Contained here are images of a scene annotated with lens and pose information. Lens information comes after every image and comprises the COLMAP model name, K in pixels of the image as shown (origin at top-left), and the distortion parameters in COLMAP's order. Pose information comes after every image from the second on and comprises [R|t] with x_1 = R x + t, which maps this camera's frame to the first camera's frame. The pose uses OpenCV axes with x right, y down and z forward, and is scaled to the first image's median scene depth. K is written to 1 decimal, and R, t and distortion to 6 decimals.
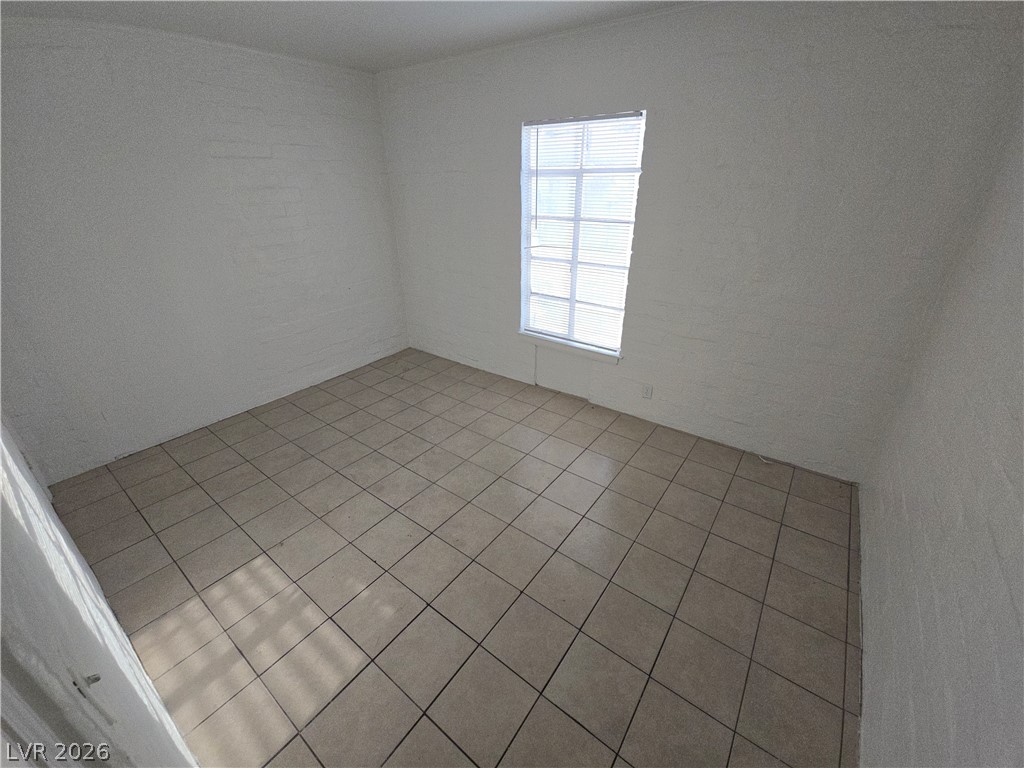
lens RADIAL K [[415.8, 0, 512.6], [0, 415.8, 382.6], [0, 0, 1]] dist [0.003082, -0.003593]
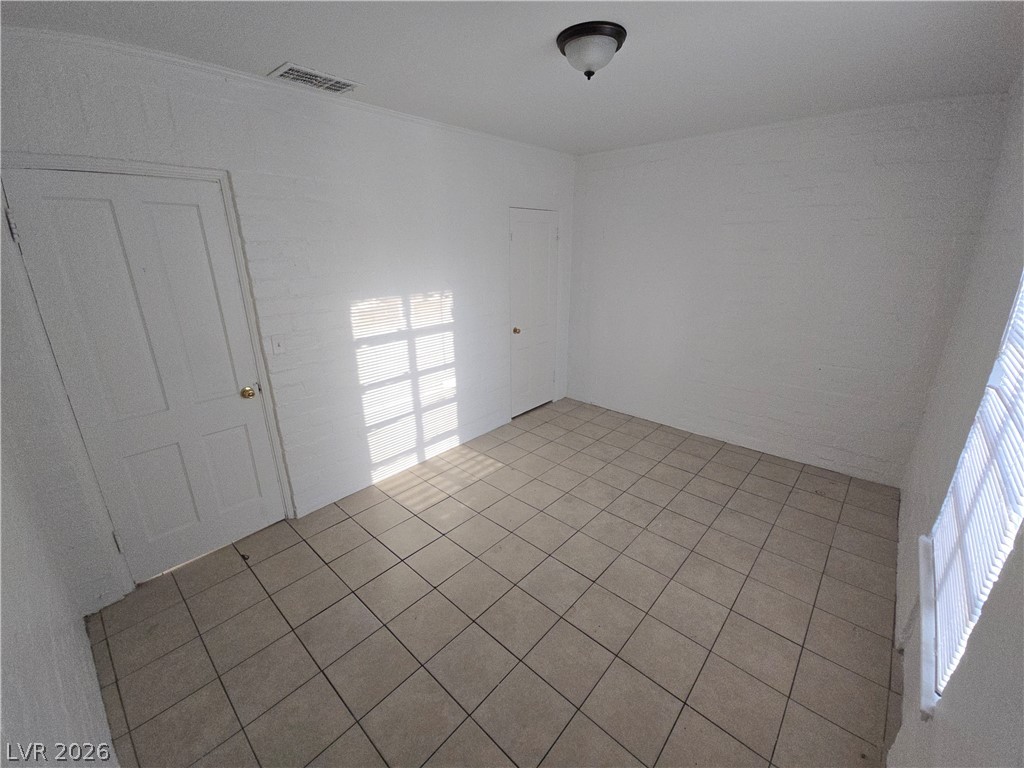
lens RADIAL K [[415.8, 0, 512.0], [0, 415.8, 386.2], [0, 0, 1]] dist [0.003082, -0.003593]
pose [[-0.091592, 0.327454, -0.940417, 0.588065], [-0.432494, 0.837584, 0.333770, -0.282592], [0.896973, 0.437295, 0.064905, 0.576631]]
